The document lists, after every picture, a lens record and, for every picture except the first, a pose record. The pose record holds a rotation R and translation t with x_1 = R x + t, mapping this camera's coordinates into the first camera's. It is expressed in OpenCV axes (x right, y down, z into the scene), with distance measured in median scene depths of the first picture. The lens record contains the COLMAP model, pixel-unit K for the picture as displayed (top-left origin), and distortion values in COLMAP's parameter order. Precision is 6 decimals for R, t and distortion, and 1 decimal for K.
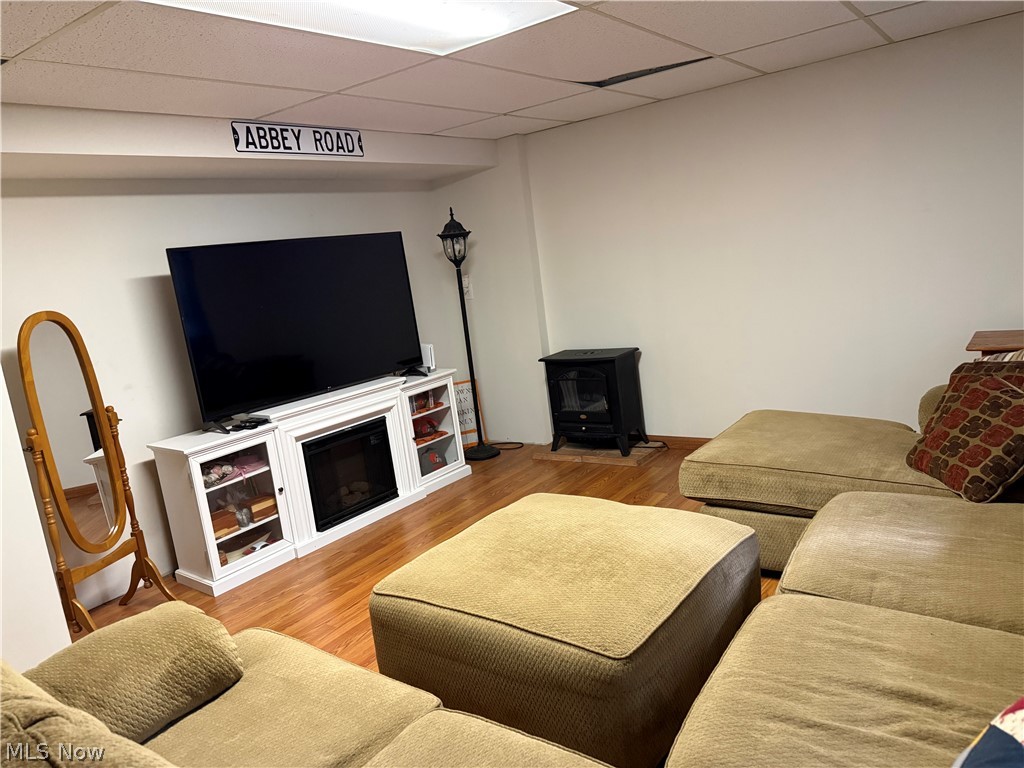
lens RADIAL K [[719.4, 0, 513.9], [0, 719.4, 383.4], [0, 0, 1]] dist [0.032423, -0.047128]
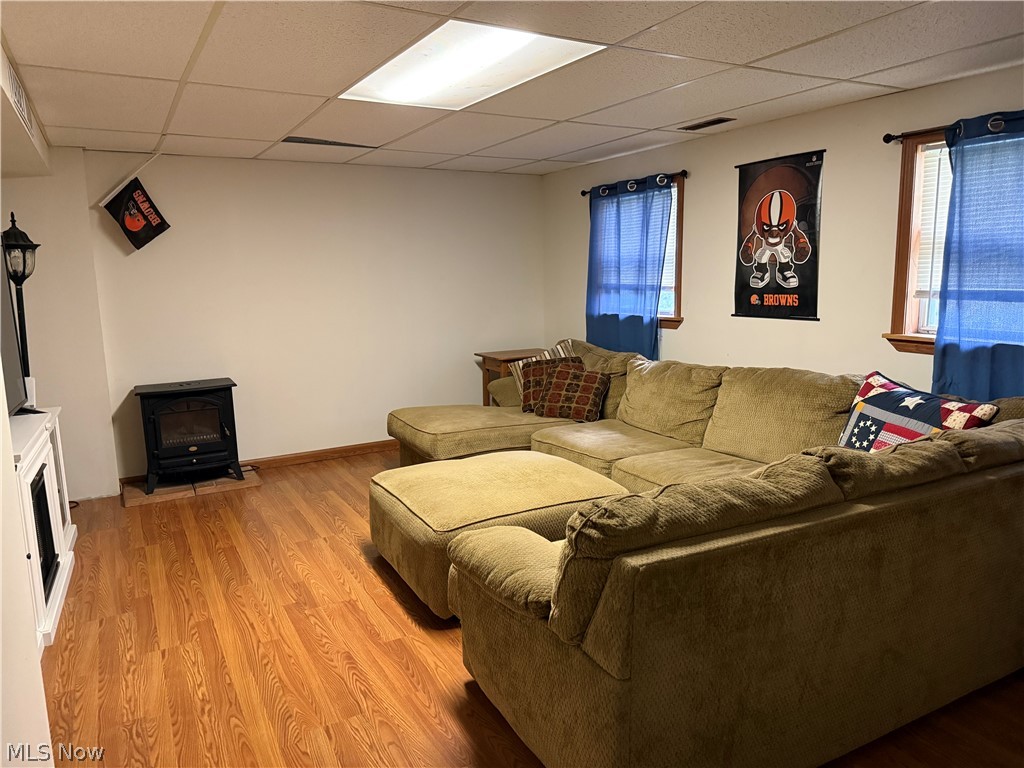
lens RADIAL K [[719.4, 0, 518.7], [0, 719.4, 388.4], [0, 0, 1]] dist [0.032423, -0.047128]
pose [[0.412902, -0.026666, 0.910385, -0.610845], [0.133554, 0.990539, -0.031560, 0.054848], [-0.900930, 0.134617, 0.412557, 0.184791]]
